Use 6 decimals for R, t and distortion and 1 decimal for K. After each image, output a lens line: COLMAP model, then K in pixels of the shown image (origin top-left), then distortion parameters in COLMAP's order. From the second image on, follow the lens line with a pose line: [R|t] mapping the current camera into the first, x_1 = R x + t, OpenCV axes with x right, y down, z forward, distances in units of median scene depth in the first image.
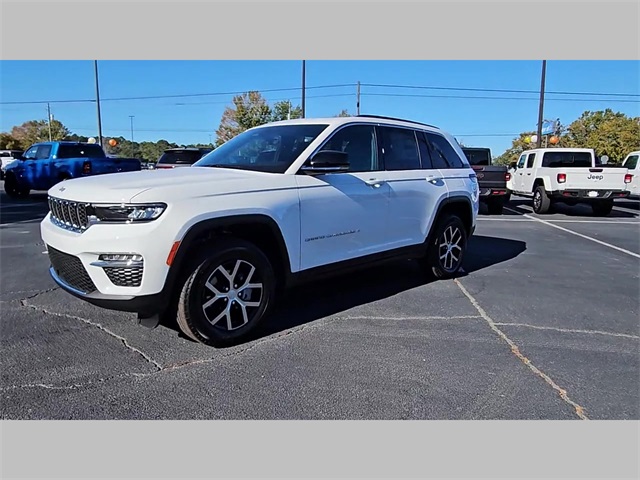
lens RADIAL K [[446.9, 0, 310.6], [0, 446.9, 240.0], [0, 0, 1]] dist [0.011120, -0.004170]
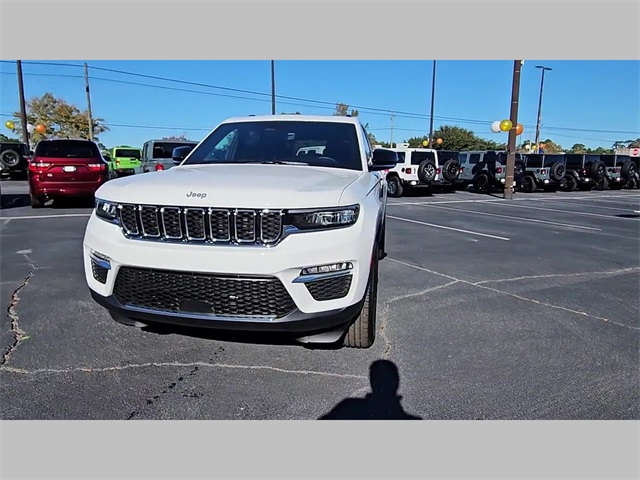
lens RADIAL K [[446.7, 0, 311.0], [0, 446.7, 248.9], [0, 0, 1]] dist [0.000664, -0.000876]
pose [[0.801485, -0.113861, 0.587075, -0.647215], [0.093295, 0.993494, 0.065316, -0.040665], [-0.590692, 0.002422, 0.806893, 0.198854]]
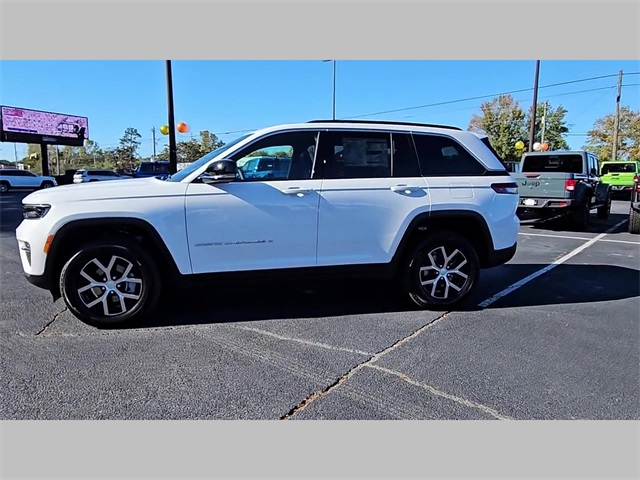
lens RADIAL K [[446.9, 0, 310.6], [0, 446.9, 240.0], [0, 0, 1]] dist [0.011120, -0.004170]
pose [[0.838354, 0.067887, -0.540883, 0.665808], [-0.080828, 0.996728, -0.000181, -0.028078], [0.539101, 0.043870, 0.841098, 0.220157]]
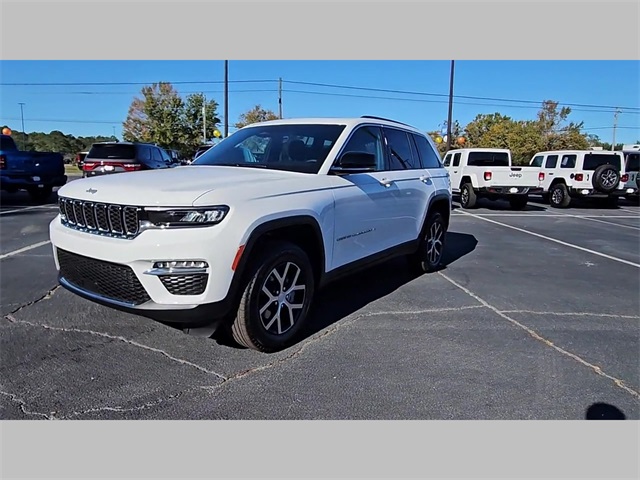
lens RADIAL K [[446.9, 0, 310.6], [0, 446.9, 240.0], [0, 0, 1]] dist [0.011120, -0.004170]
pose [[0.979832, -0.025387, 0.198206, -0.228390], [0.023470, 0.999652, 0.012014, -0.011120], [-0.198442, -0.007119, 0.980087, 0.020242]]
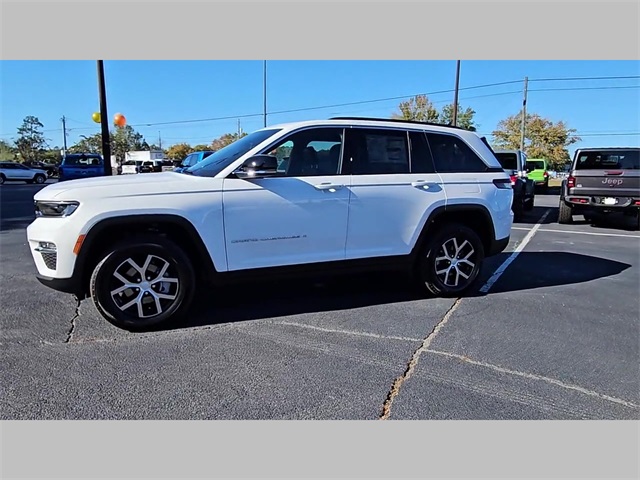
lens RADIAL K [[446.9, 0, 310.6], [0, 446.9, 240.0], [0, 0, 1]] dist [0.011120, -0.004170]
pose [[0.923234, 0.054424, -0.380363, 0.466556], [-0.059427, 0.998232, -0.001414, -0.010696], [0.379614, 0.023909, 0.924836, 0.093973]]
